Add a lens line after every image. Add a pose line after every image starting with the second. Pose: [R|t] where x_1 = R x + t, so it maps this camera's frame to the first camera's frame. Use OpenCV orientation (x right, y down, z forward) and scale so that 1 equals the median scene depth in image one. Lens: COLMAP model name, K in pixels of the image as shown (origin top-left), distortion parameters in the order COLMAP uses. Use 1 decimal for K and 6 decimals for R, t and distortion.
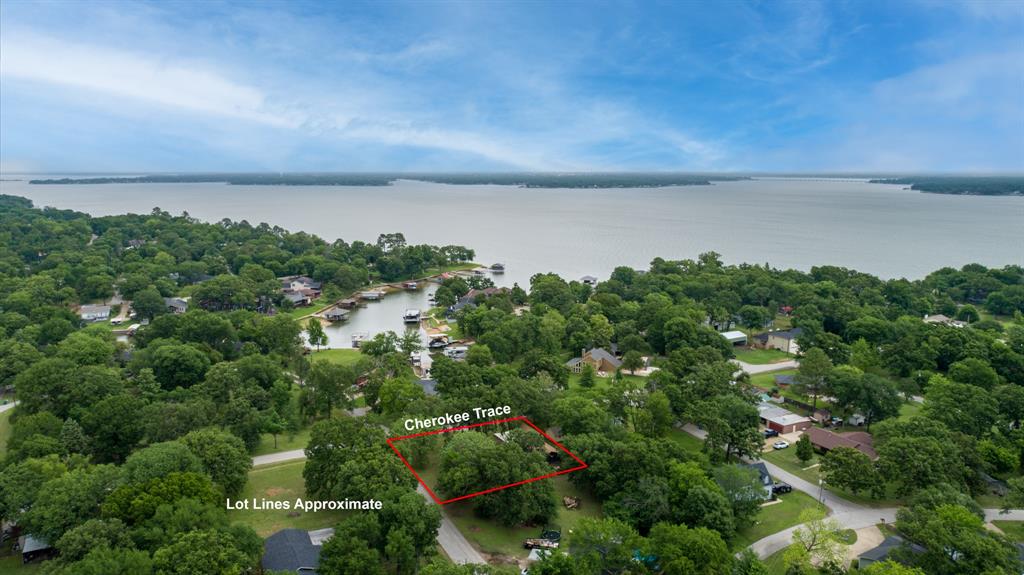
lens RADIAL K [[688.8, 0, 512.0], [0, 688.8, 287.5], [0, 0, 1]] dist [-0.003000, 0.004621]
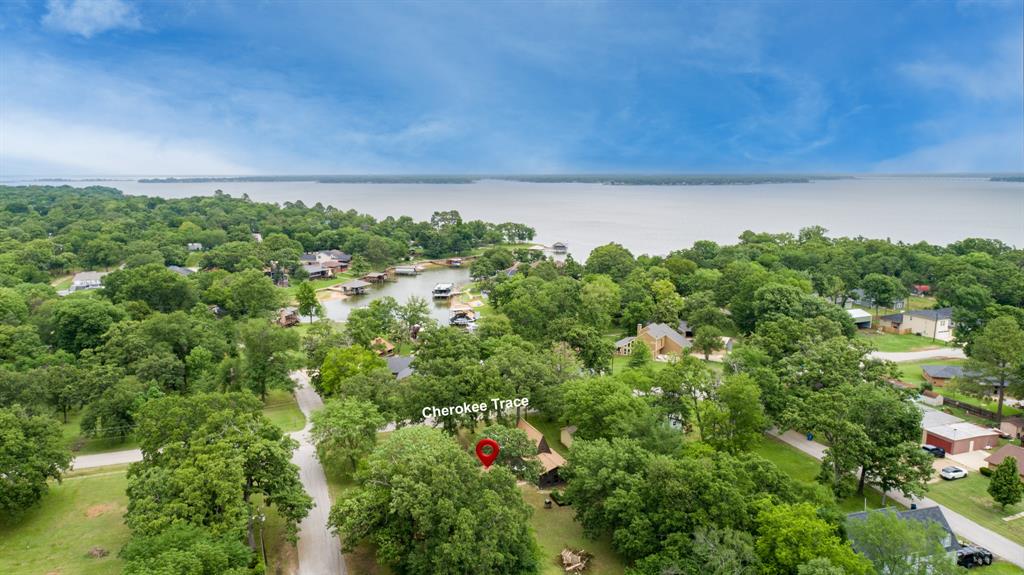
lens RADIAL K [[688.8, 0, 512.0], [0, 688.8, 287.5], [0, 0, 1]] dist [-0.003000, 0.004621]
pose [[0.992255, 0.016716, -0.123089, 0.065739], [-0.017124, 0.999851, -0.002254, 0.060588], [0.123033, 0.004344, 0.992393, 0.285807]]
